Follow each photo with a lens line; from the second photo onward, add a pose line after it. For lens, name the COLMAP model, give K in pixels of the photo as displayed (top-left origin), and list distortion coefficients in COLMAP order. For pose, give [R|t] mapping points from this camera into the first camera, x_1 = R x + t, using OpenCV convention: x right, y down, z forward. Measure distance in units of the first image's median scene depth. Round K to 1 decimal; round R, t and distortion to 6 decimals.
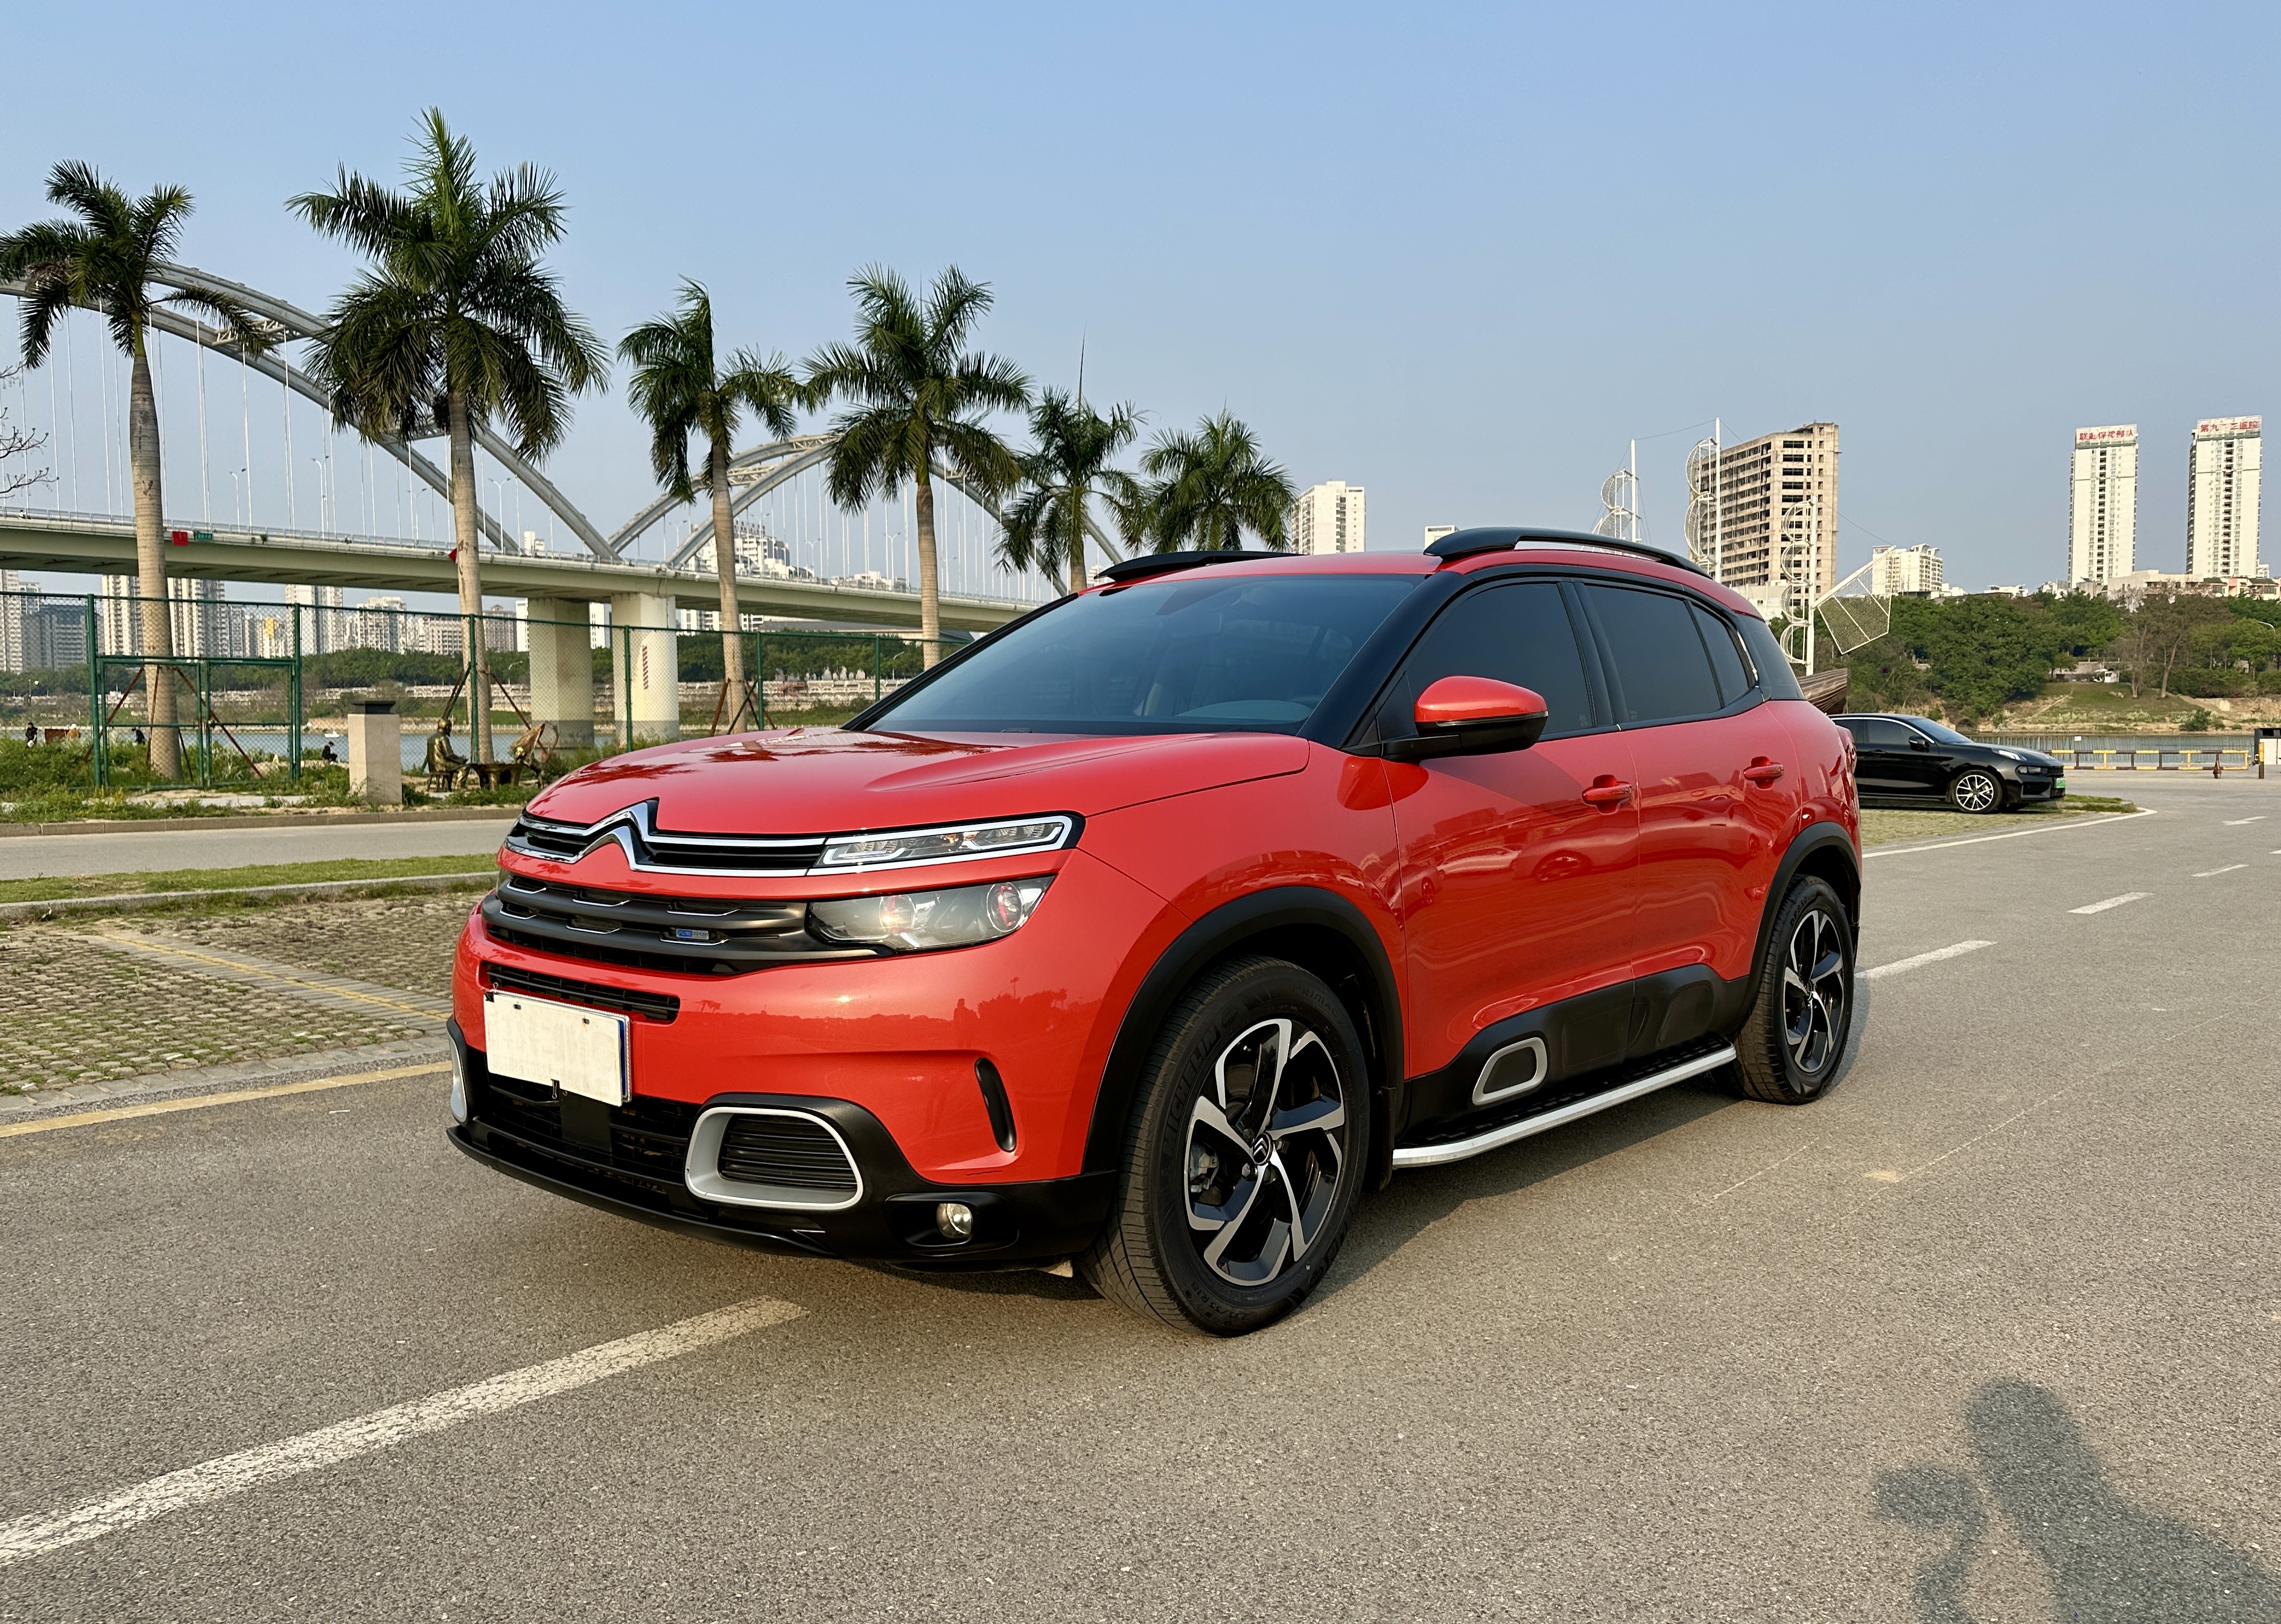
lens RADIAL K [[1685.3, 0, 1141.4], [0, 1685.3, 798.6], [0, 0, 1]] dist [0.021528, -0.018598]
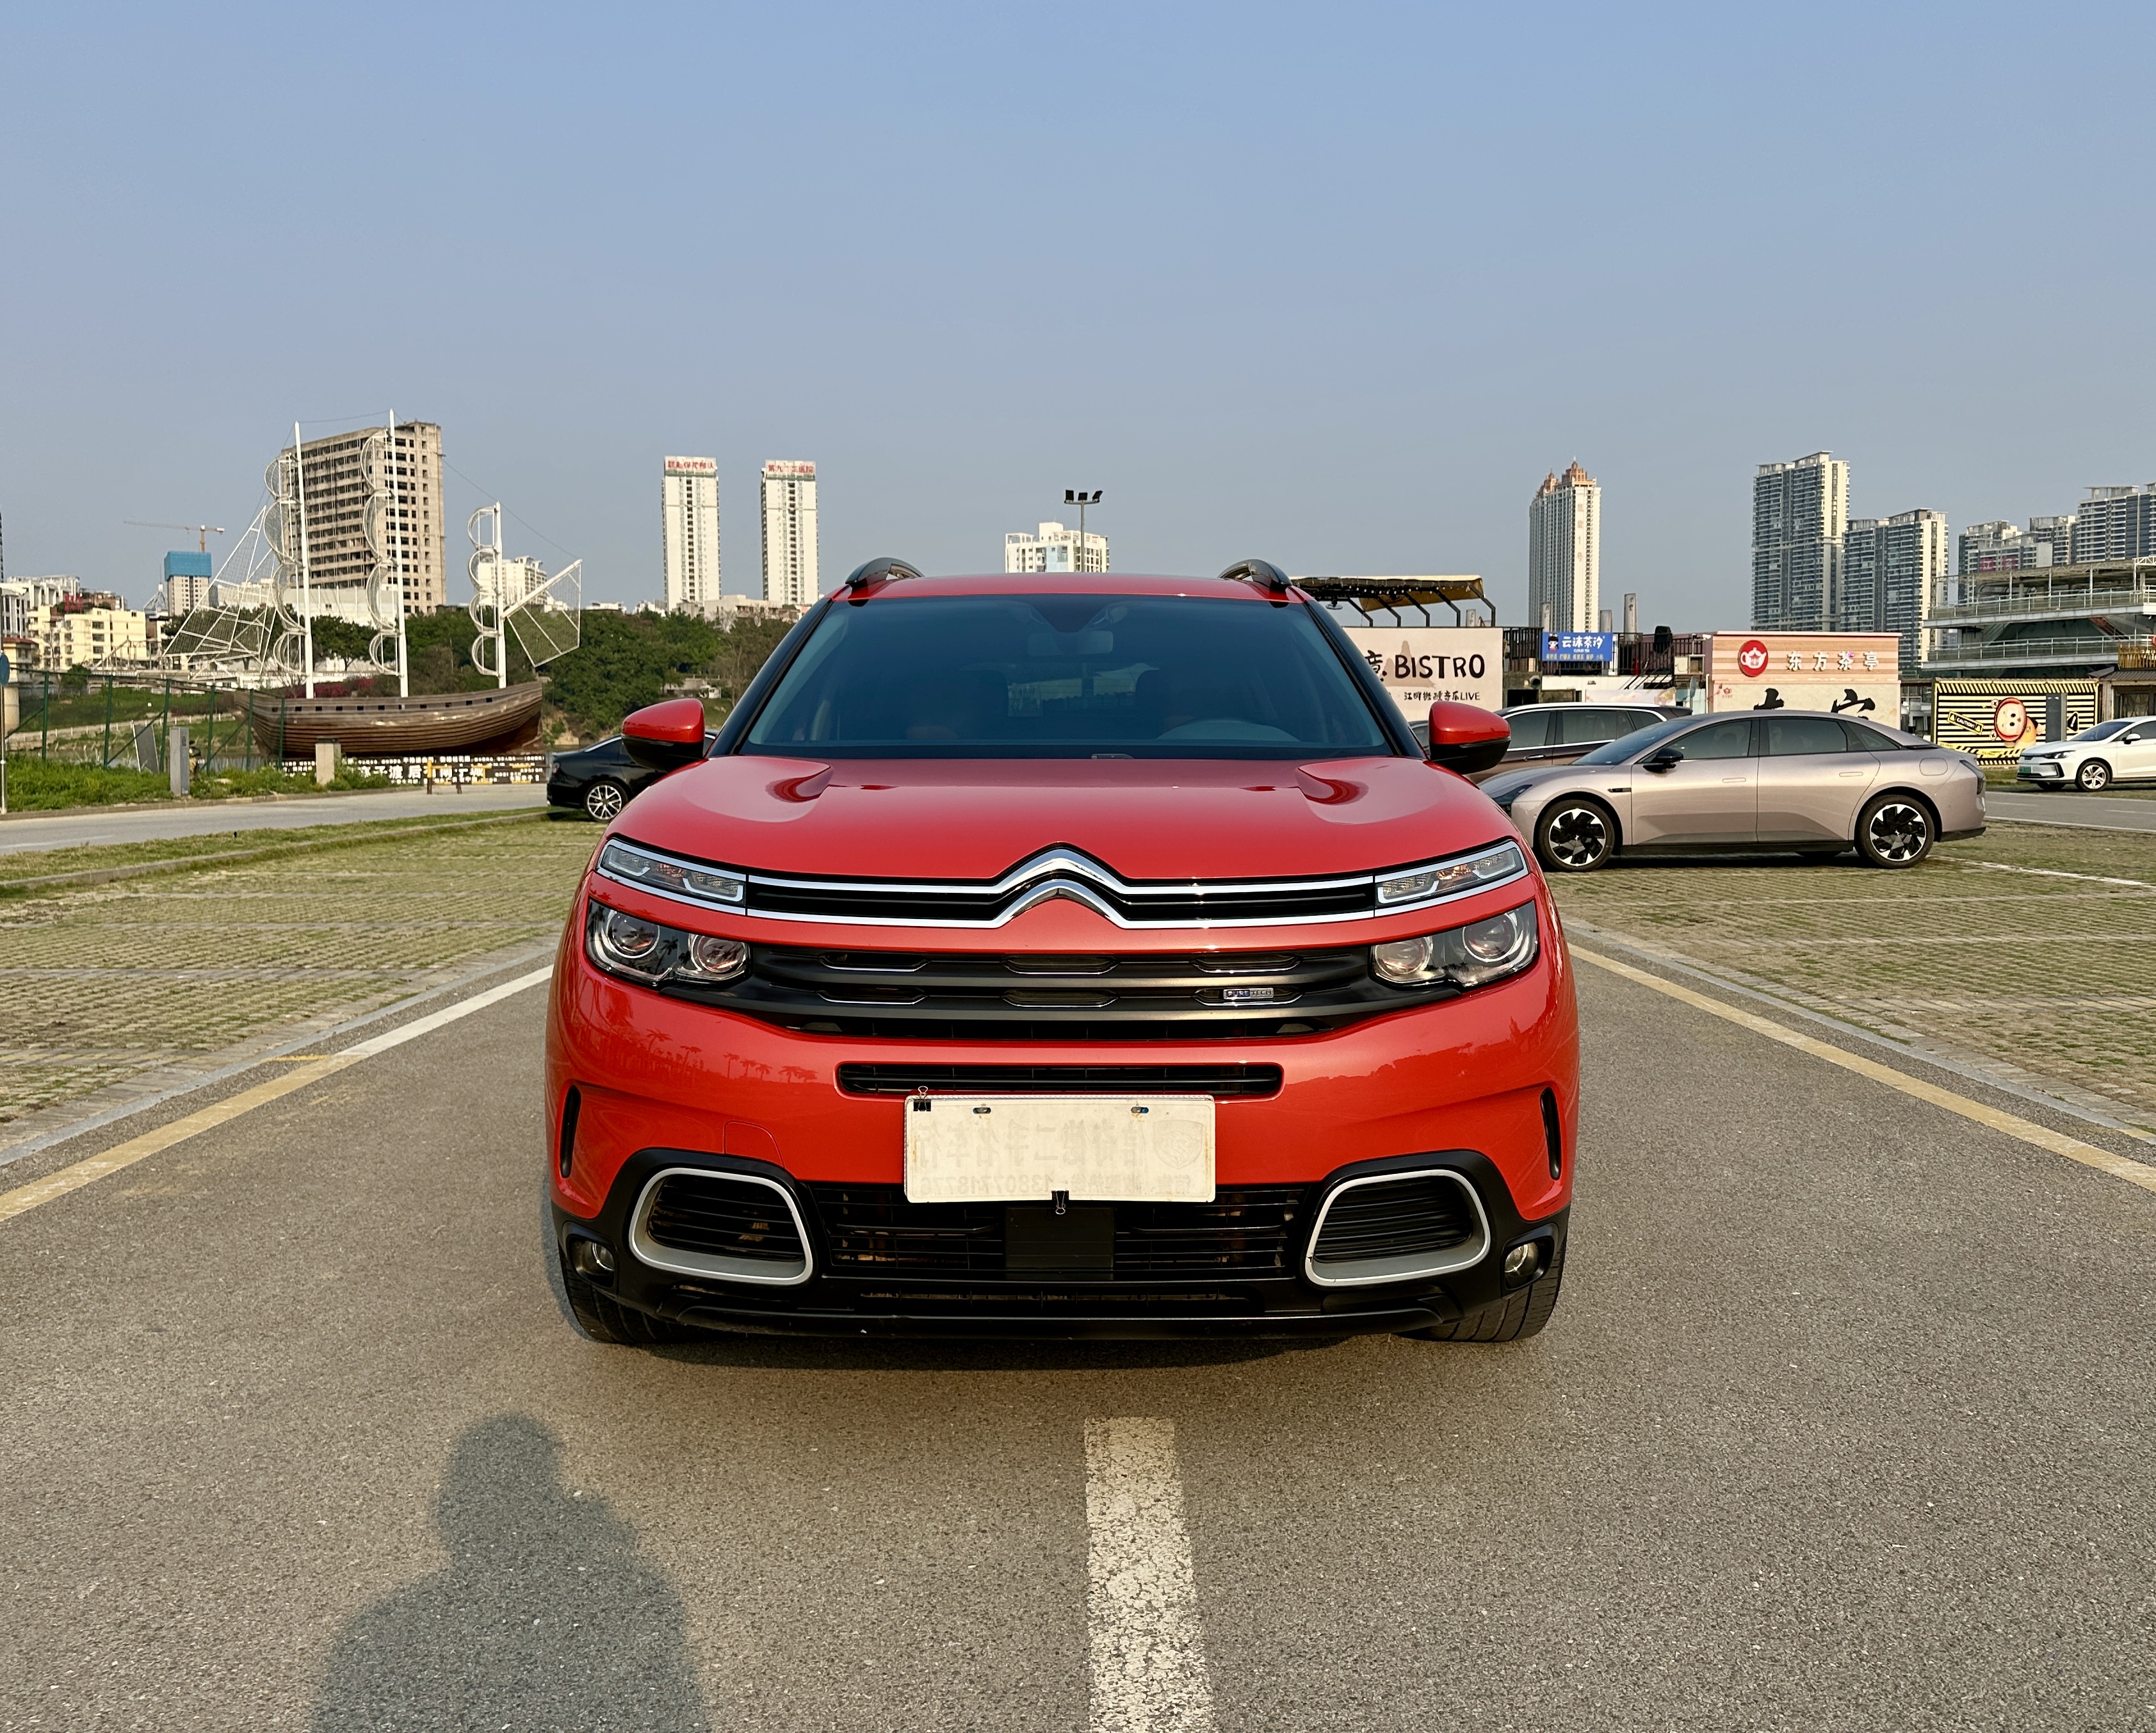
lens RADIAL K [[1800.4, 0, 1041.2], [0, 1800.4, 796.8], [0, 0, 1]] dist [0.031084, -0.008053]
pose [[0.756317, -0.024088, 0.653761, -0.054361], [0.031402, 0.999507, 0.000499, -0.001460], [-0.653451, 0.020152, 0.756701, 0.020588]]
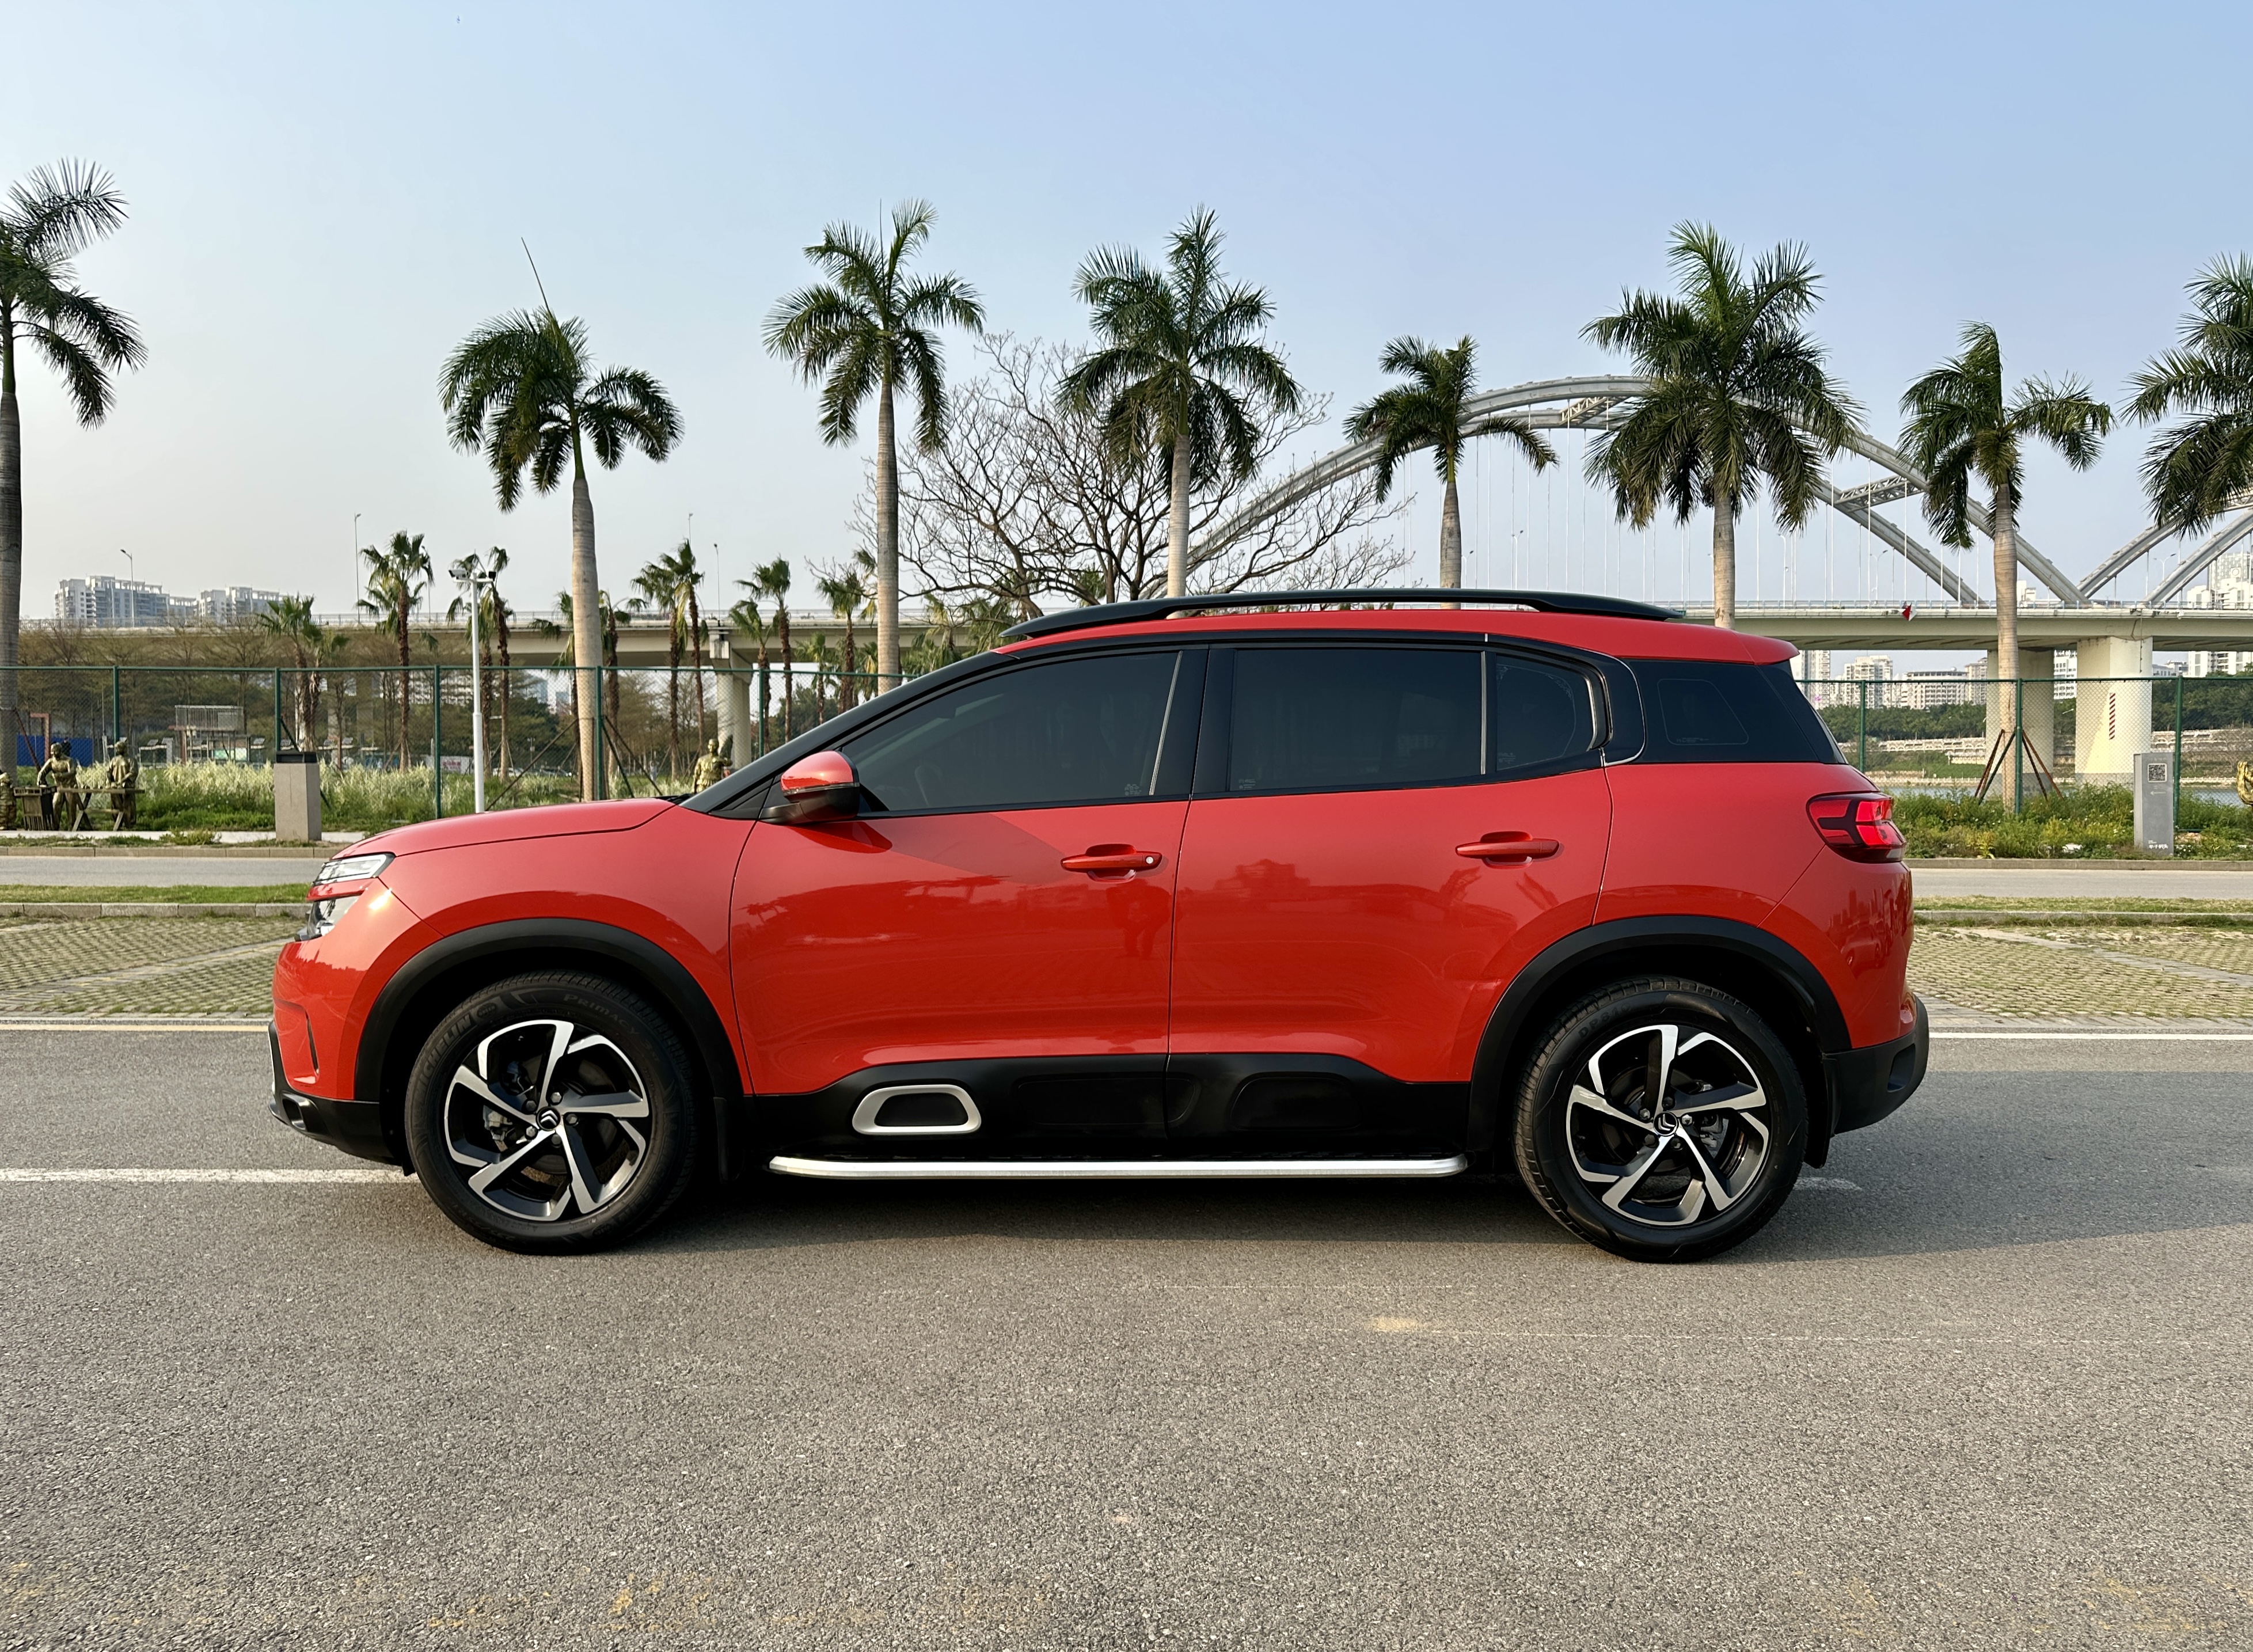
lens RADIAL K [[1598.6, 0, 1132.6], [0, 1598.6, 843.6], [0, 0, 1]] dist [0.007551, -0.019477]
pose [[0.675329, 0.025222, -0.737085, 0.080764], [-0.027242, 0.999586, 0.009245, -0.001863], [0.737013, 0.013836, 0.675737, 0.030886]]
